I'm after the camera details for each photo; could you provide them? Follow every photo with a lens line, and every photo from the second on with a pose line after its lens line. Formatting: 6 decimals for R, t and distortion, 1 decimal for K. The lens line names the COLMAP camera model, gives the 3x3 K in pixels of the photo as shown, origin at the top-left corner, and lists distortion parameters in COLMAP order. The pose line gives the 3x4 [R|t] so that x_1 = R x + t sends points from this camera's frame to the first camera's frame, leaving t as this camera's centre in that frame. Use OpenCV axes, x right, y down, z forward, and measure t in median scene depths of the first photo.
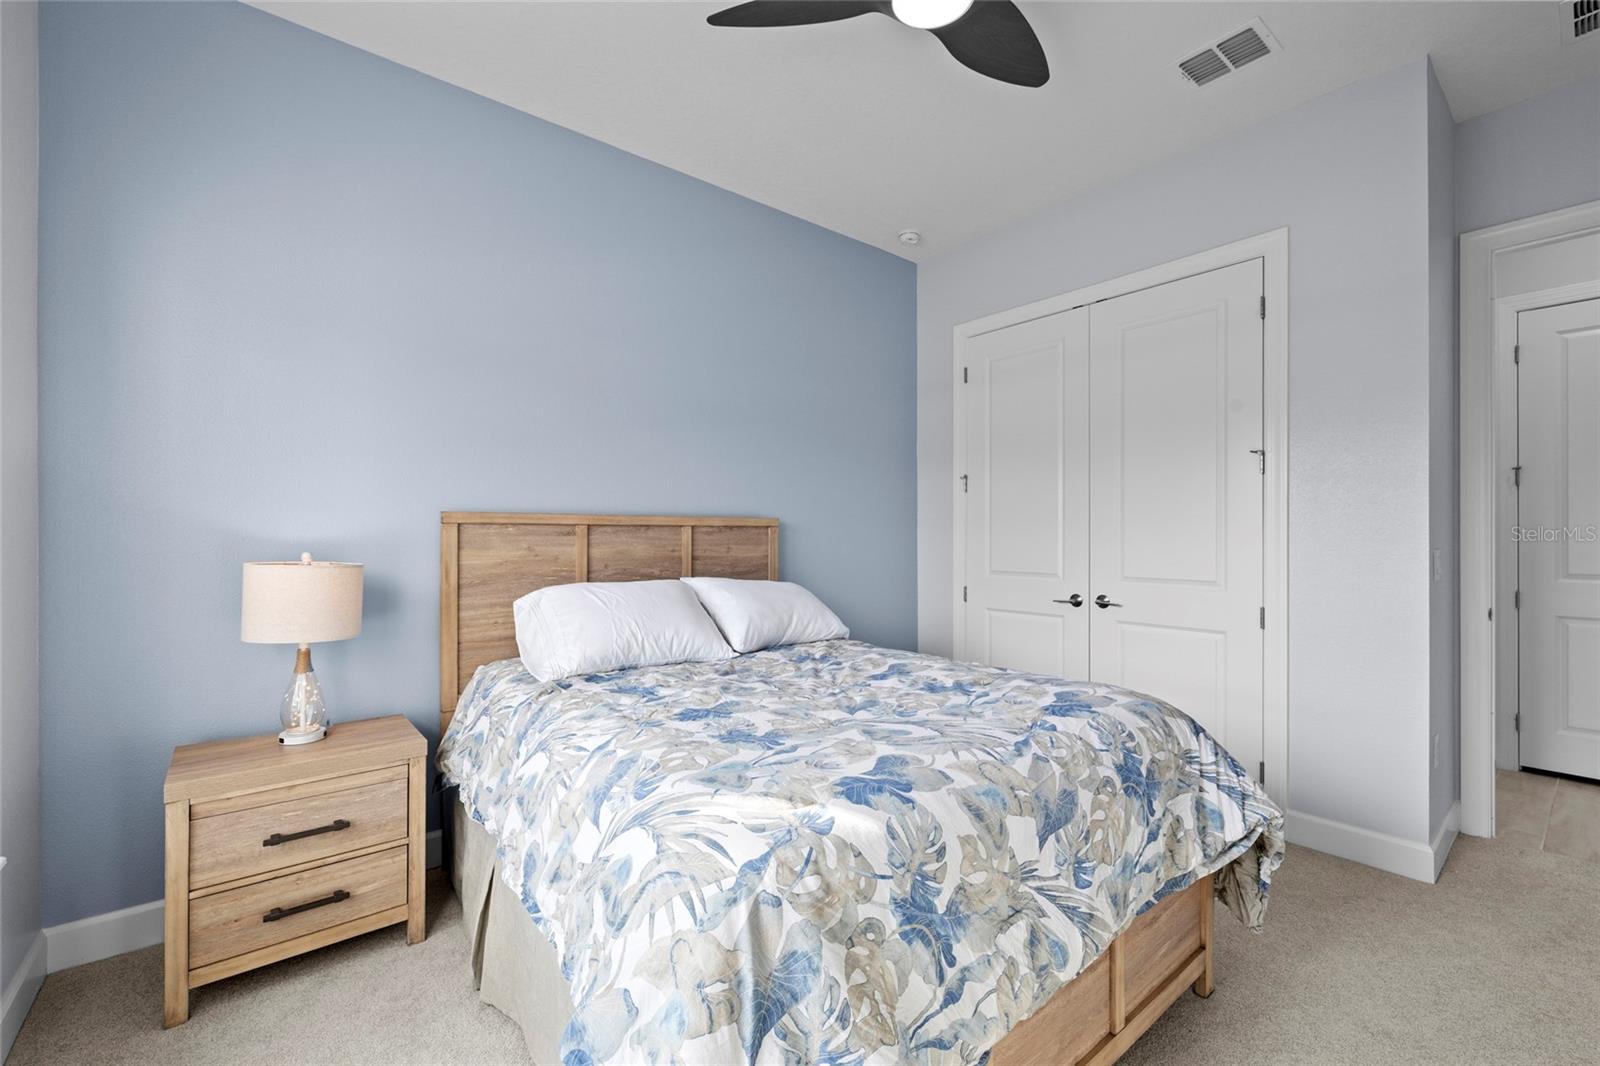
lens RADIAL K [[663.7, 0, 795.6], [0, 663.7, 535.9], [0, 0, 1]] dist [-0.000899, -0.000100]
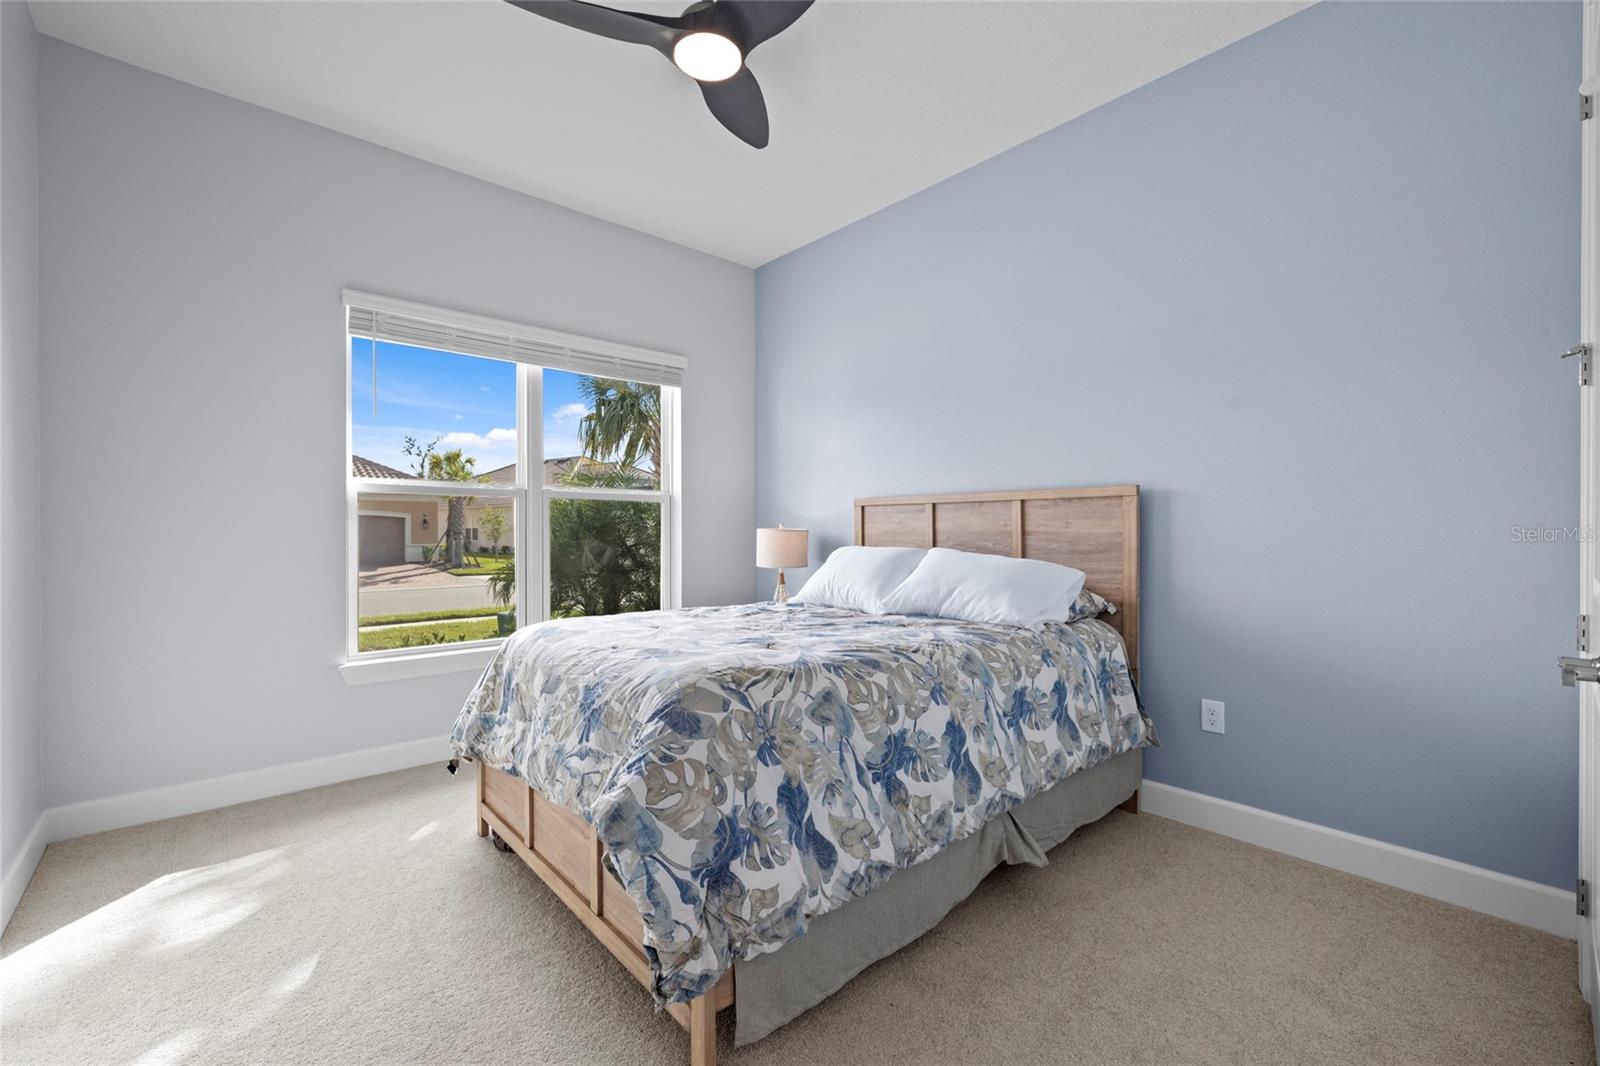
lens RADIAL K [[663.7, 0, 795.6], [0, 663.7, 535.9], [0, 0, 1]] dist [-0.000899, -0.000100]
pose [[0.048801, 0.008543, -0.998772, 0.833997], [-0.001649, 0.999963, 0.008473, 0.031396], [0.998807, 0.001234, 0.048814, 0.646477]]
